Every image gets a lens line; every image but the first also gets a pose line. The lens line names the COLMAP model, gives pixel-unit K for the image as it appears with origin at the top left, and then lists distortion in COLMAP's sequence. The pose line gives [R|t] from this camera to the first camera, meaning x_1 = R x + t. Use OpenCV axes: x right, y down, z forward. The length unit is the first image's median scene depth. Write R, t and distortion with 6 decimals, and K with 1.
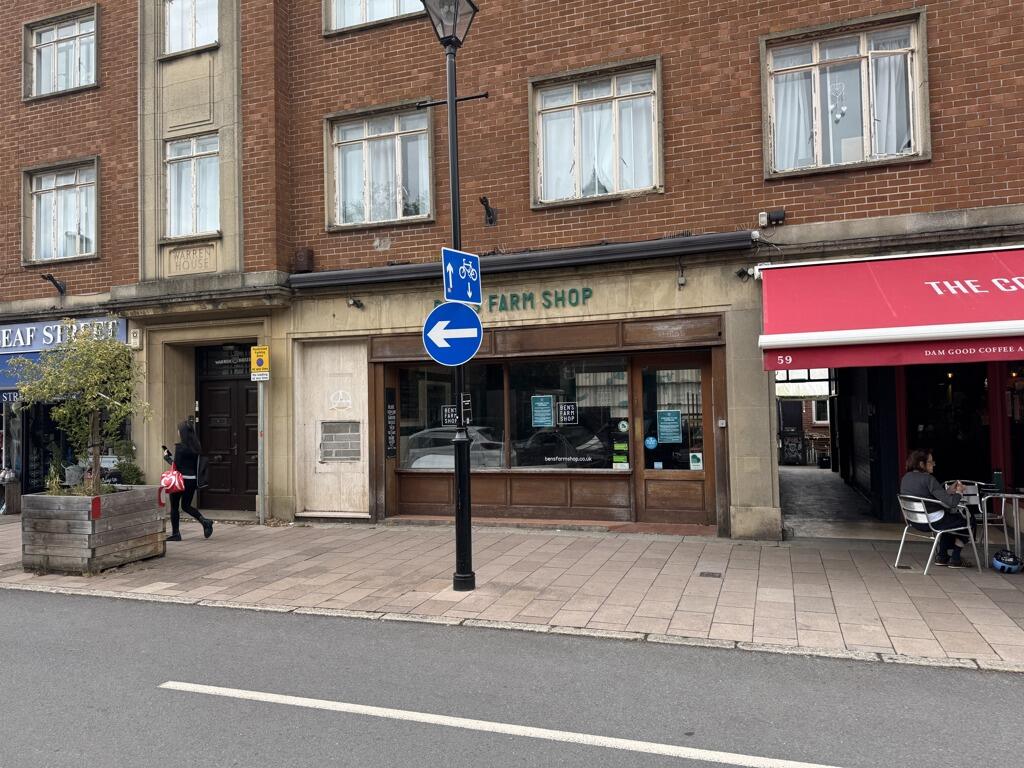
lens RADIAL K [[723.6, 0, 516.8], [0, 723.6, 394.6], [0, 0, 1]] dist [0.065787, -0.084404]
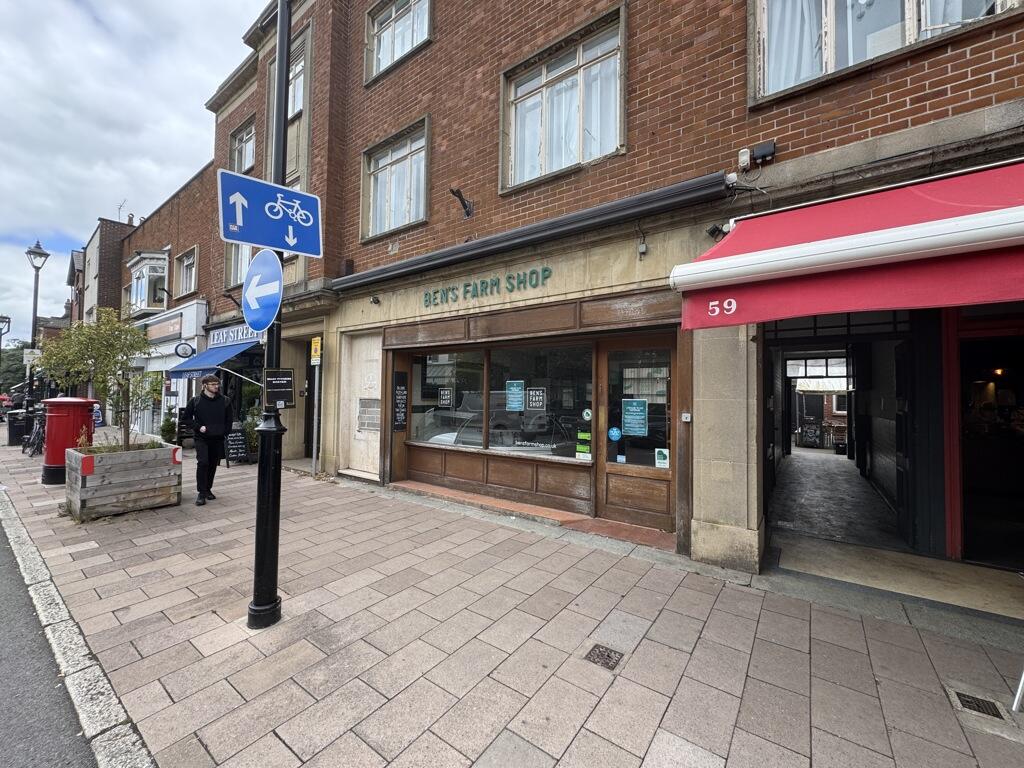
lens RADIAL K [[409.9, 0, 512.2], [0, 409.9, 384.8], [0, 0, 1]] dist [-0.006703, 0.001887]
pose [[0.958189, 0.025187, -0.285026, 0.204115], [-0.025338, 0.999674, 0.003160, 0.005700], [0.285012, 0.004194, 0.958515, 0.454988]]
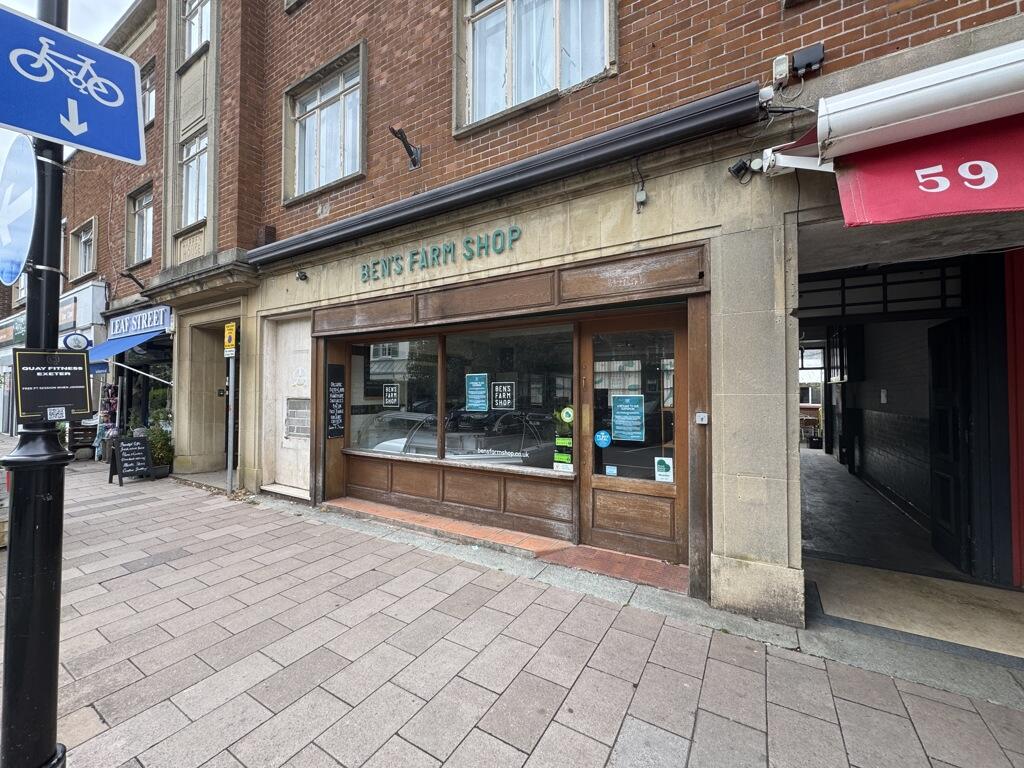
lens RADIAL K [[409.9, 0, 513.1], [0, 409.9, 384.6], [0, 0, 1]] dist [-0.006703, 0.001887]
pose [[0.979744, 0.017378, -0.199497, 0.175542], [-0.015542, 0.999821, 0.010766, 0.008544], [0.199648, -0.007448, 0.979839, 0.567708]]
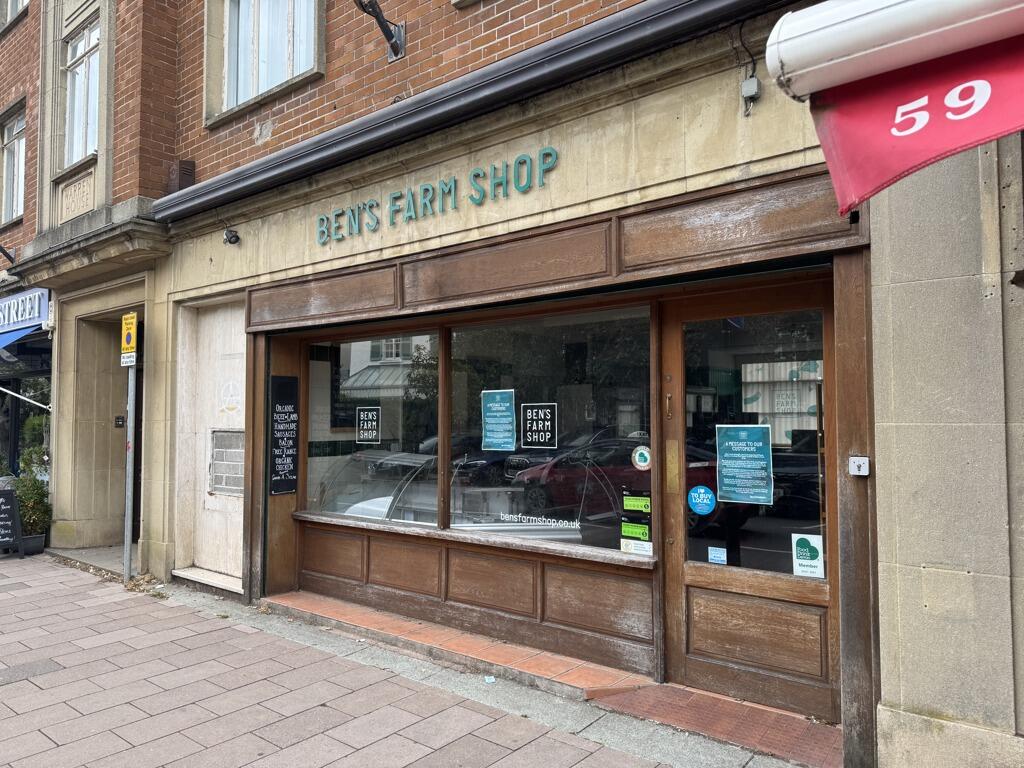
lens RADIAL K [[723.6, 0, 505.1], [0, 723.6, 390.3], [0, 0, 1]] dist [0.065787, -0.084404]
pose [[0.938591, 0.004873, -0.344998, 0.220731], [-0.008059, 0.999937, -0.007802, 0.006020], [0.344939, 0.010104, 0.938571, 0.547678]]
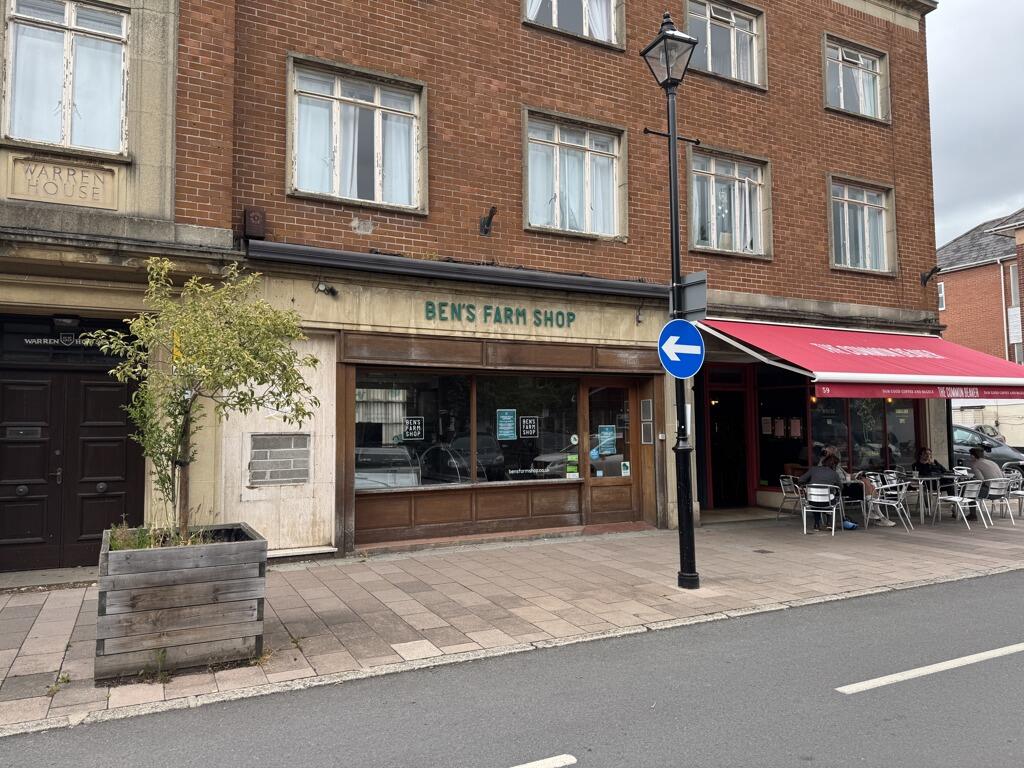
lens RADIAL K [[723.6, 0, 510.6], [0, 723.6, 386.0], [0, 0, 1]] dist [0.065787, -0.084404]
pose [[0.686626, 0.056752, 0.724792, -0.725797], [-0.025298, 0.998210, -0.054195, 0.024381], [-0.726571, 0.018876, 0.686832, 0.306208]]
